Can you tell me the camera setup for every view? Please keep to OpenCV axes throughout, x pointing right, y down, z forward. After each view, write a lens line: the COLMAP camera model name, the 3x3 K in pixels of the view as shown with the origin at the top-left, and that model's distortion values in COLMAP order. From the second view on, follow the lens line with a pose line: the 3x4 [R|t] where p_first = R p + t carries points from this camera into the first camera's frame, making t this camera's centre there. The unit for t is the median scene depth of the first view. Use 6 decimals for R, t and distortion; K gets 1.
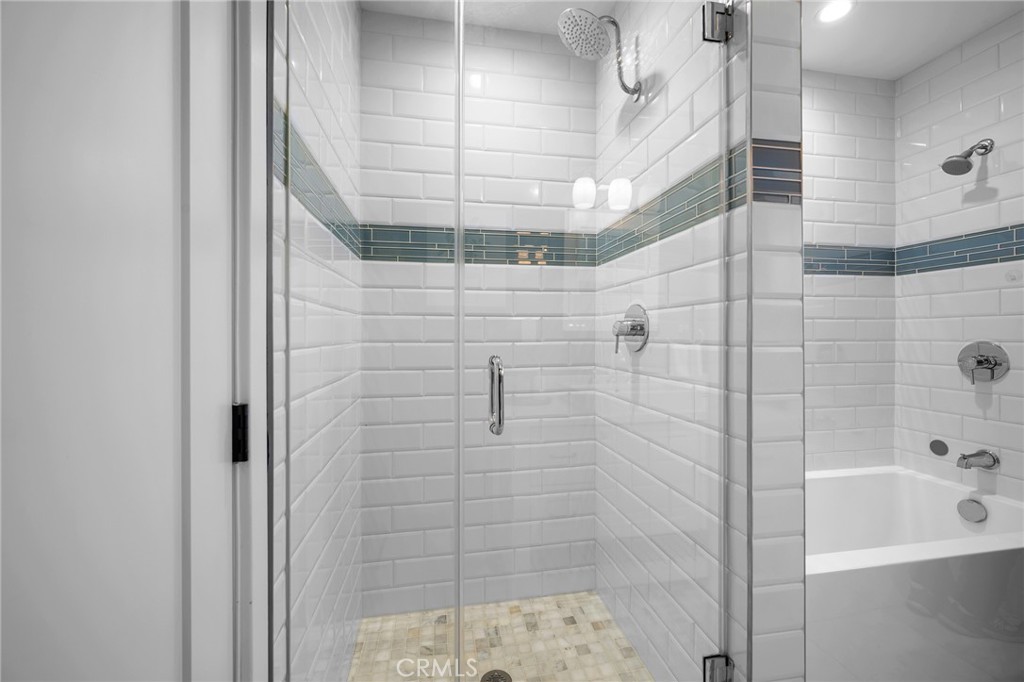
lens RADIAL K [[417.8, 0, 511.9], [0, 417.8, 334.4], [0, 0, 1]] dist [-0.001720, 0.000041]
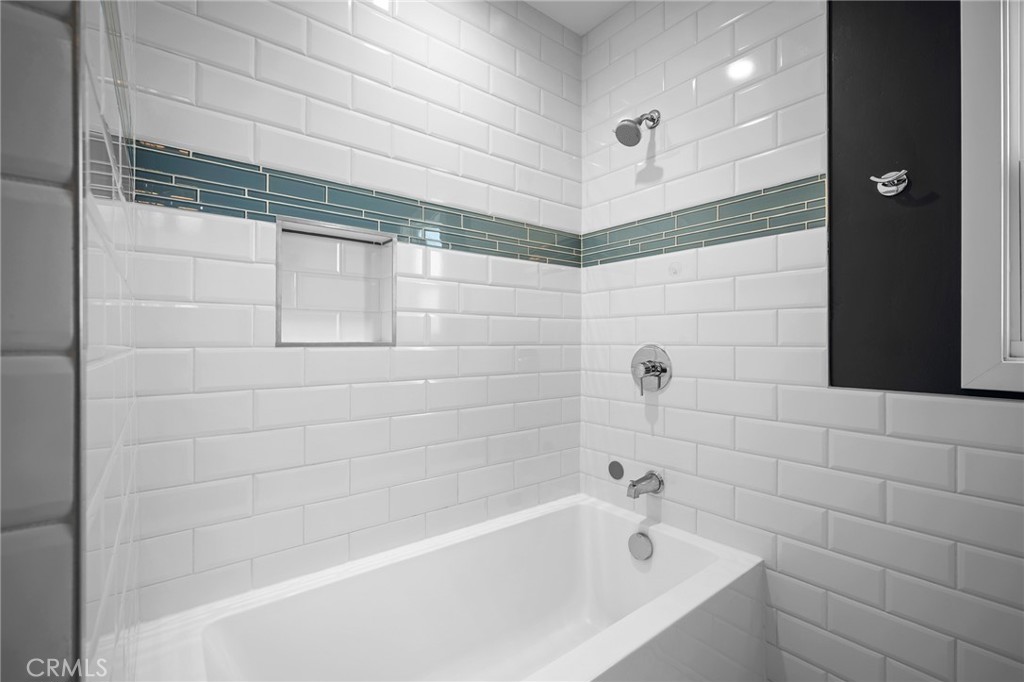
lens RADIAL K [[449.2, 0, 514.6], [0, 449.2, 341.2], [0, 0, 1]] dist [-0.000859, -0.000153]
pose [[0.880010, -0.000351, 0.474956, 0.437554], [-0.000363, 0.999999, 0.001411, 0.007997], [-0.474956, -0.001414, 0.880009, 0.315144]]
